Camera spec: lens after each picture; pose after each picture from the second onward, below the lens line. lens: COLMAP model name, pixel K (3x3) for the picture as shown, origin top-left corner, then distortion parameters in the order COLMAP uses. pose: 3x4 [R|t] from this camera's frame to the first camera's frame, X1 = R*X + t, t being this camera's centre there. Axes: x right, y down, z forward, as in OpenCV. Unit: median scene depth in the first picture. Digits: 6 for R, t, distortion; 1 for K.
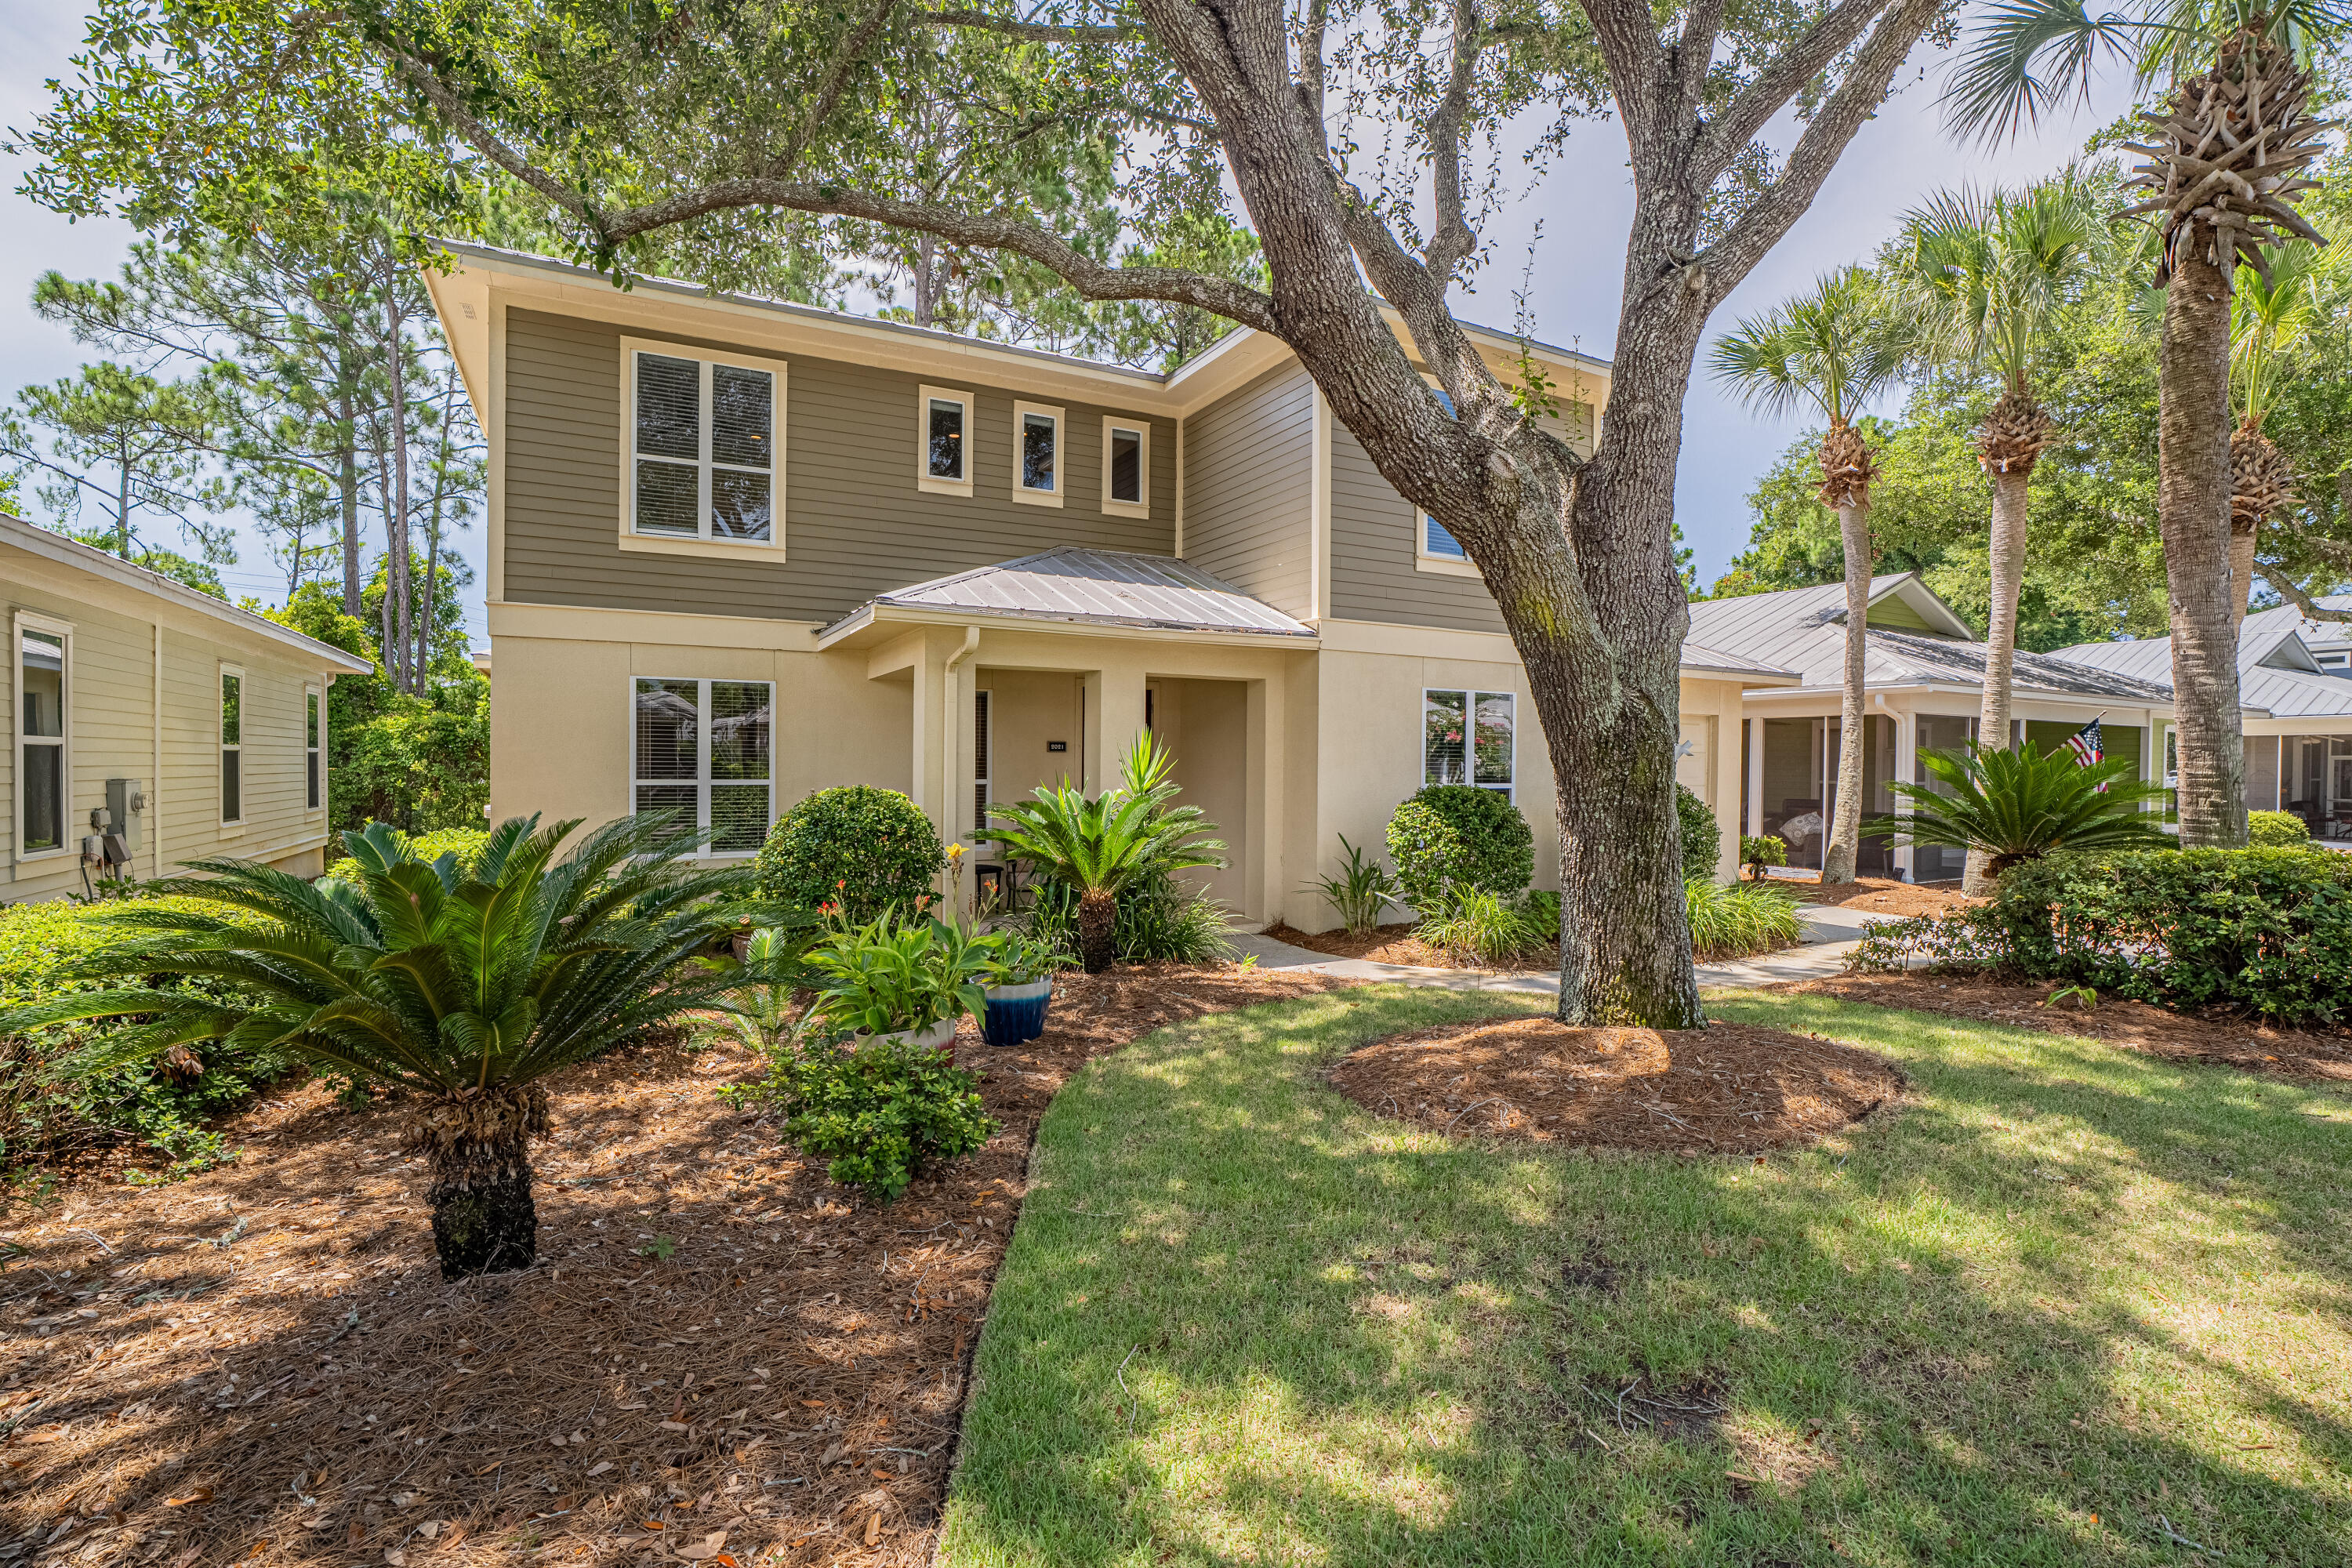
lens RADIAL K [[1076.6, 0, 1161.0], [0, 1076.6, 787.4], [0, 0, 1]] dist [-0.042725, 0.011725]
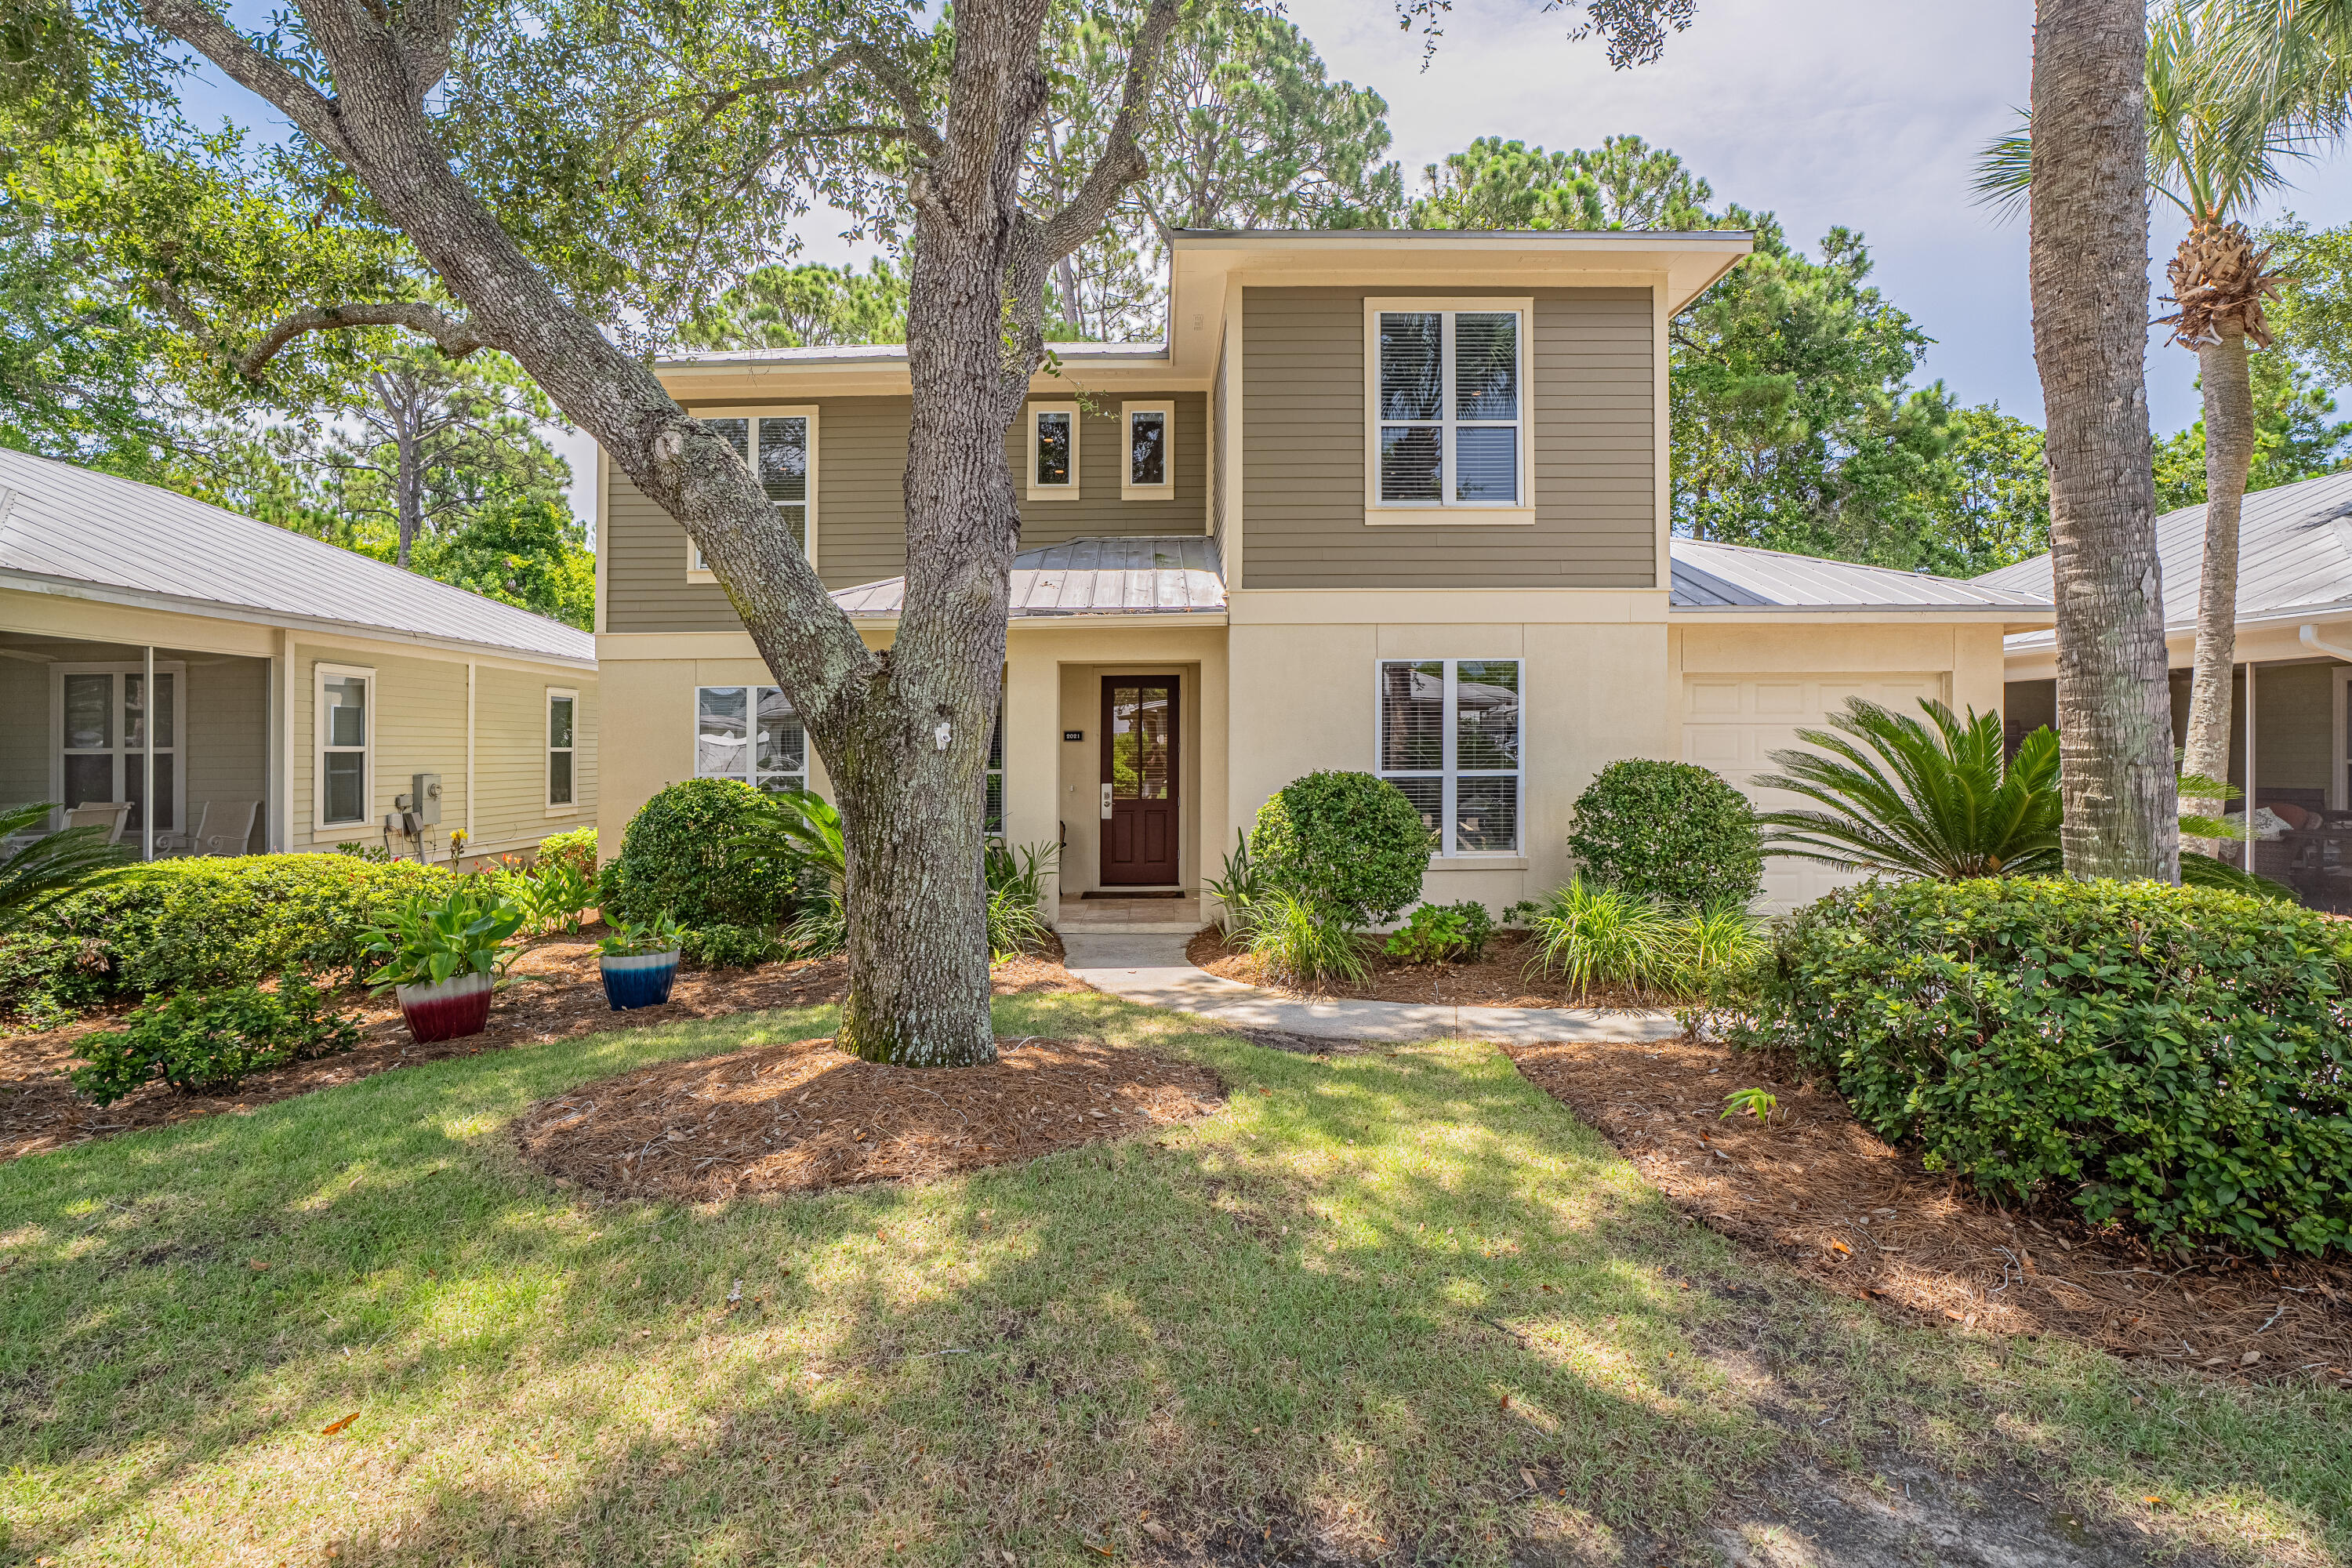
lens RADIAL K [[1076.6, 0, 1167.1], [0, 1076.6, 779.2], [0, 0, 1]] dist [-0.042725, 0.011725]
pose [[0.891838, -0.003703, -0.452340, 0.585685], [0.007076, 0.999958, 0.005764, -0.003423], [0.452300, -0.008342, 0.891827, 0.178294]]
